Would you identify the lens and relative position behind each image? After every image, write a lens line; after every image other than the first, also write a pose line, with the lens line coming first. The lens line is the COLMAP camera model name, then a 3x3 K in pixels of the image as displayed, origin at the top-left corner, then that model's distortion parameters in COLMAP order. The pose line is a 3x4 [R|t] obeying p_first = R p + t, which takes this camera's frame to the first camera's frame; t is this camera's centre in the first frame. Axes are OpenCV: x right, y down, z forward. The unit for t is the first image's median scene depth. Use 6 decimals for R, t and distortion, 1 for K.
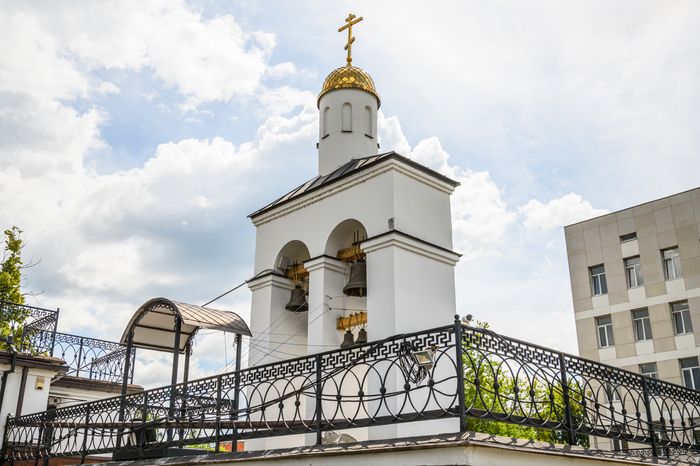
lens RADIAL K [[730.2, 0, 350.0], [0, 730.2, 233.0], [0, 0, 1]] dist [-0.008067, -0.004903]
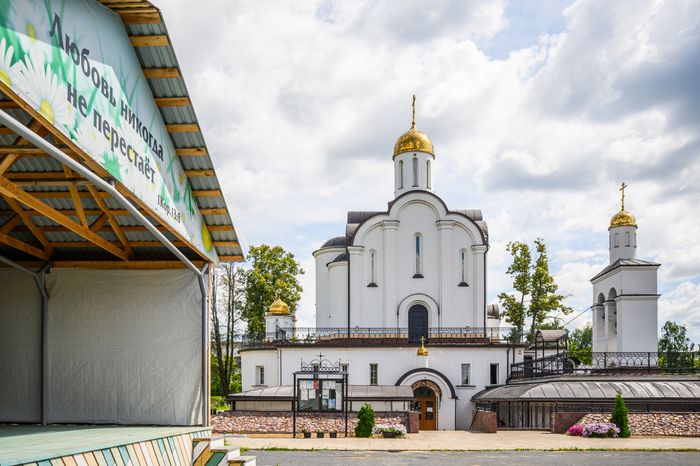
lens RADIAL K [[620.2, 0, 350.0], [0, 620.2, 233.0], [0, 0, 1]] dist [0.005561, 0.002975]
pose [[0.695663, -0.160960, -0.700103, 0.936688], [0.221431, 0.975167, -0.004173, -0.409110], [0.683389, -0.152121, 0.714030, -1.272655]]
